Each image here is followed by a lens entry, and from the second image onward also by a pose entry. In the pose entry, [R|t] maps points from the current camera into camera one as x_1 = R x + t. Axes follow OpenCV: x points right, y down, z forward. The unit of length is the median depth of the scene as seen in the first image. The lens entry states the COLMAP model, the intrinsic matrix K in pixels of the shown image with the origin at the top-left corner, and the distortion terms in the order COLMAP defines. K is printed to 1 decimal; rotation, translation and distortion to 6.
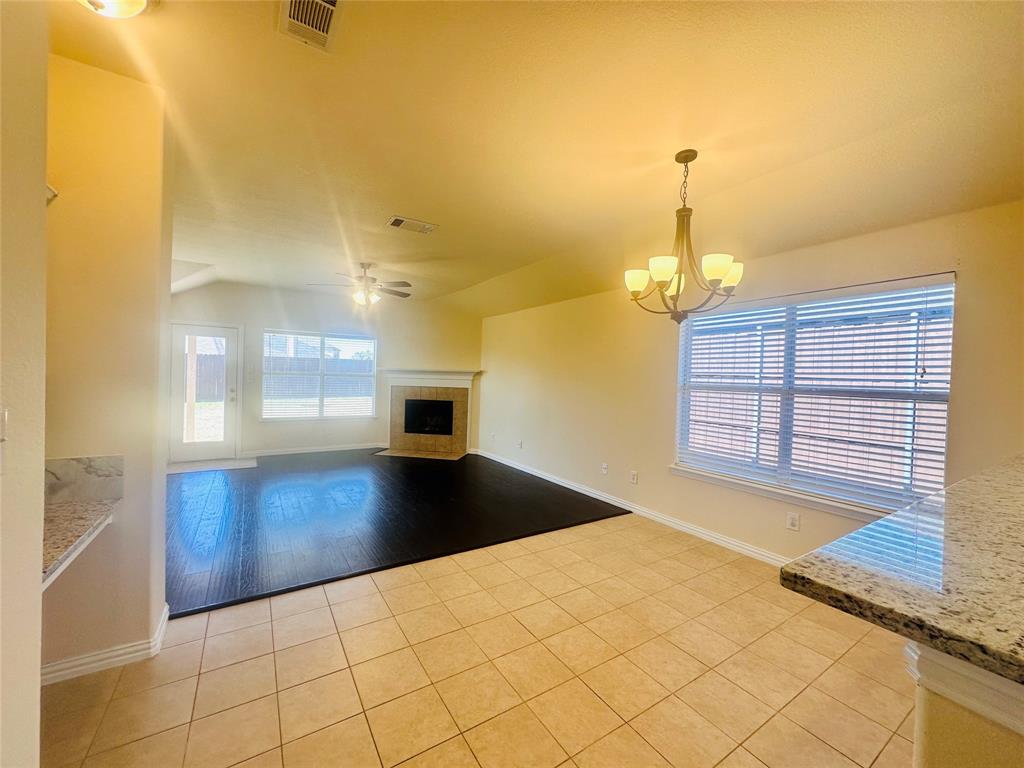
lens RADIAL K [[408.4, 0, 512.0], [0, 408.4, 384.0], [0, 0, 1]] dist [-0.000999, -0.000249]
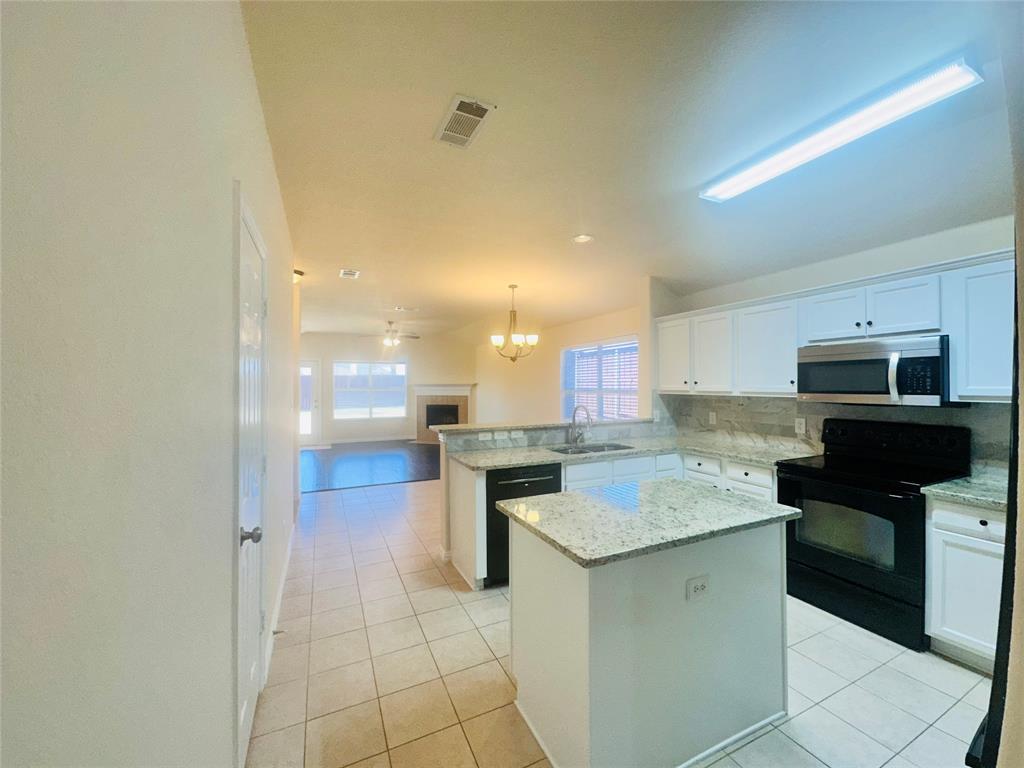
lens RADIAL K [[408.4, 0, 512.0], [0, 408.4, 384.0], [0, 0, 1]] dist [-0.000999, -0.000249]
pose [[0.990713, -0.042602, -0.129125, 0.261523], [0.040378, 0.998988, -0.019799, 0.004473], [0.129838, 0.014402, 0.991431, -0.445687]]
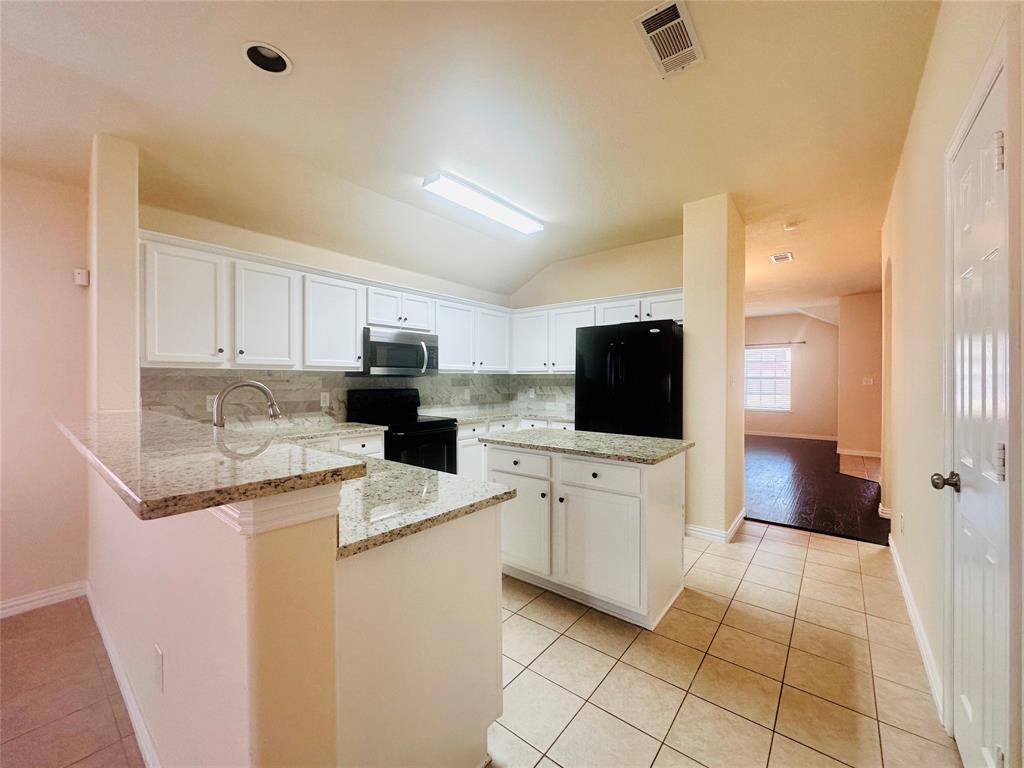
lens RADIAL K [[408.4, 0, 512.0], [0, 408.4, 384.0], [0, 0, 1]] dist [-0.000999, -0.000249]
pose [[-0.334410, -0.048446, 0.941181, -0.037183], [-0.001854, 0.998710, 0.050749, 0.012661], [-0.942426, 0.015226, -0.334069, 0.046046]]
